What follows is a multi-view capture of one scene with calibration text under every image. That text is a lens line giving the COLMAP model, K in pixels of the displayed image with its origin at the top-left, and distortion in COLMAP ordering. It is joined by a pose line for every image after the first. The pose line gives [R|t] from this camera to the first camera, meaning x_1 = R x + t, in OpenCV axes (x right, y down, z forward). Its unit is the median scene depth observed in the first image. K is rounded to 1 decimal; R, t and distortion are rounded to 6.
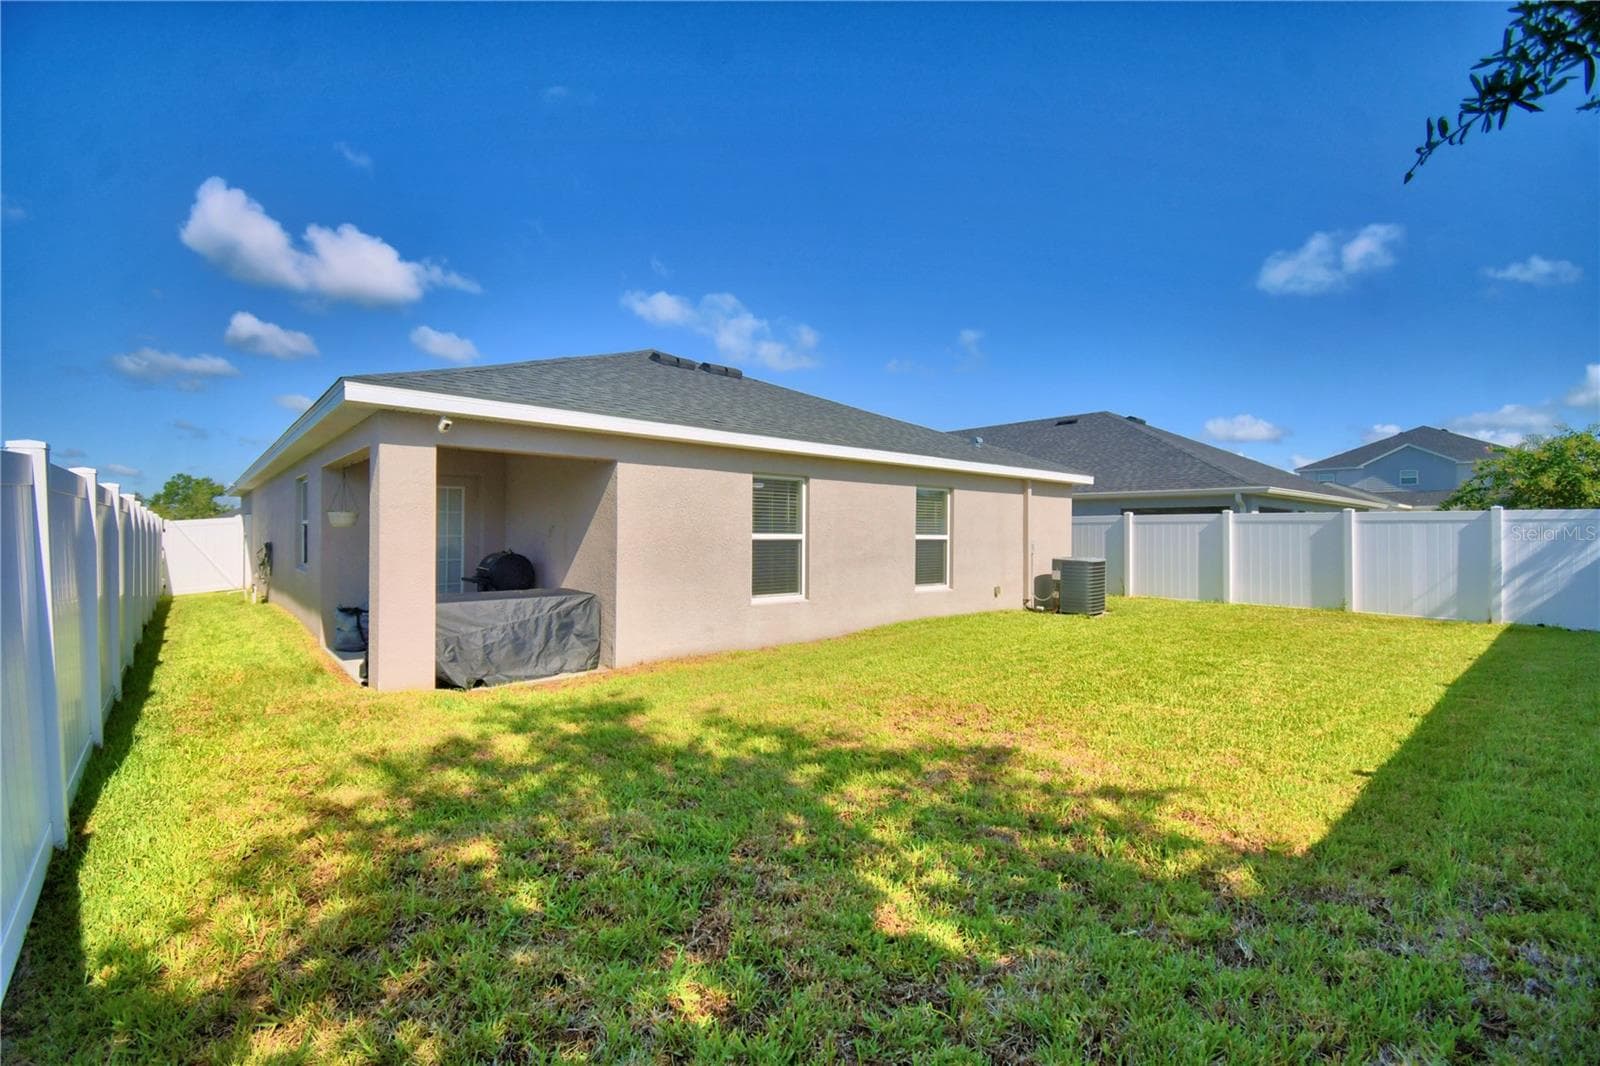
lens RADIAL K [[737.5, 0, 800.0], [0, 737.5, 533.0], [0, 0, 1]] dist [-0.001126, -0.000715]
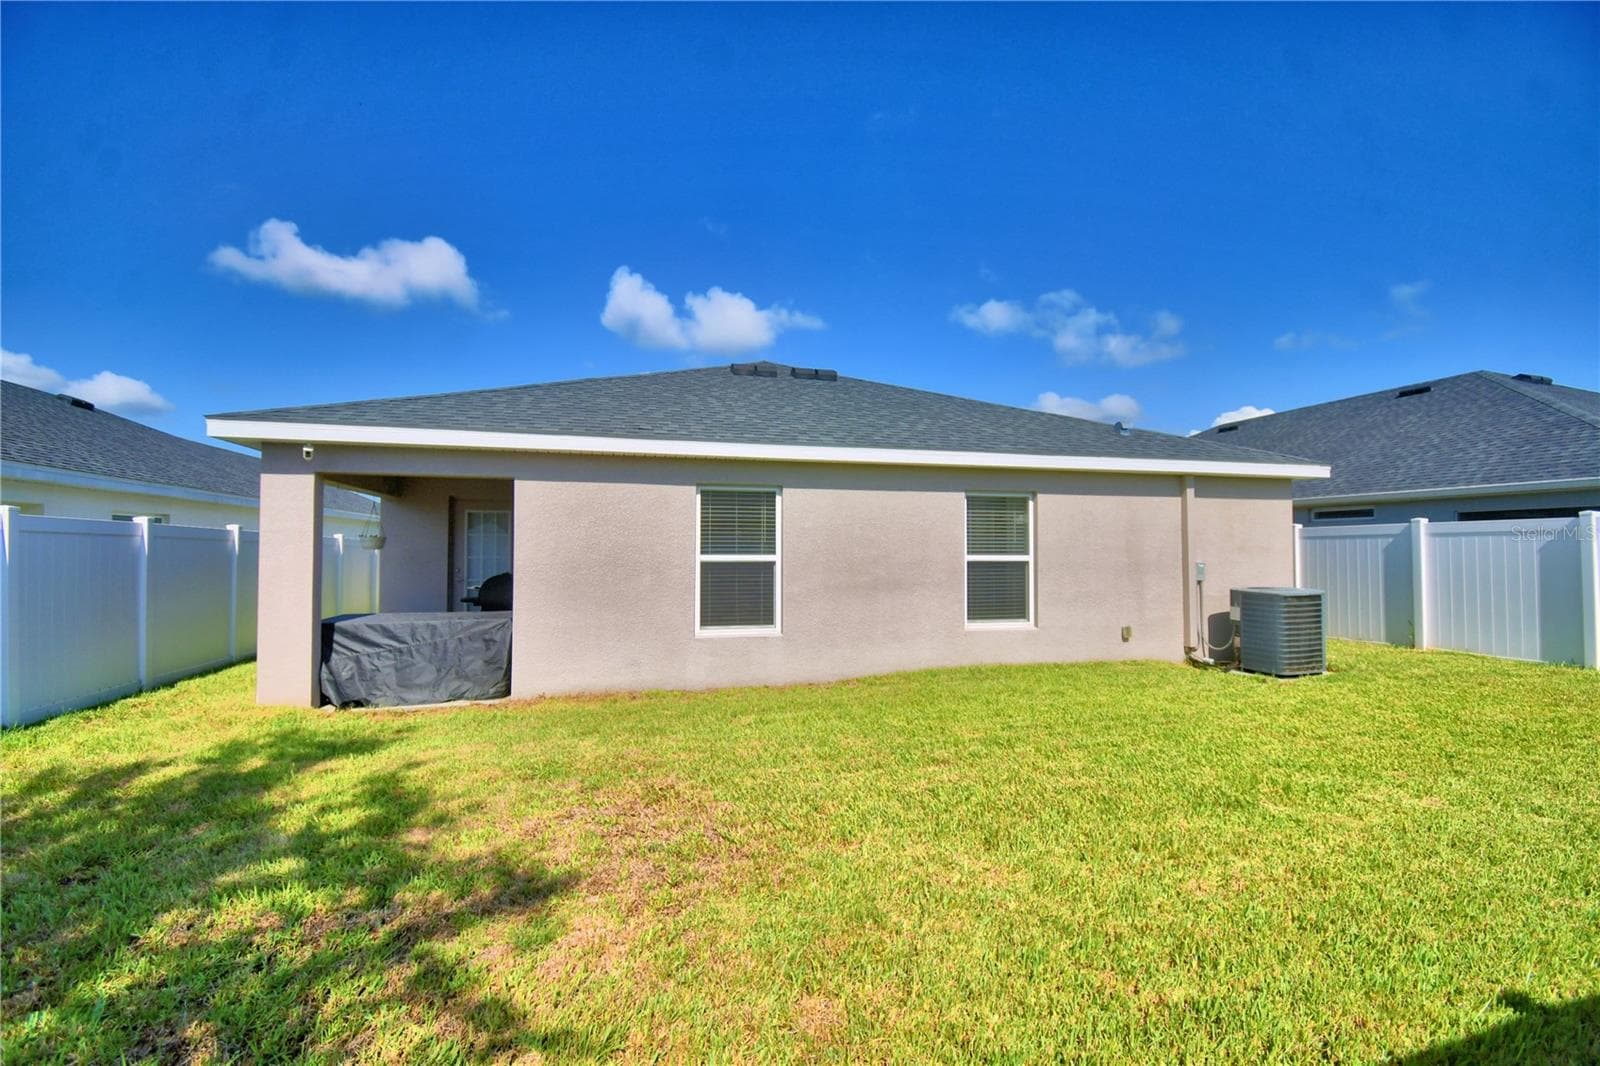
lens RADIAL K [[737.5, 0, 800.0], [0, 737.5, 533.0], [0, 0, 1]] dist [-0.001126, -0.000715]
pose [[0.878857, -0.012900, -0.476911, 0.316555], [0.003123, 0.999768, -0.021288, -0.004121], [0.477076, 0.017220, 0.878694, 0.209117]]
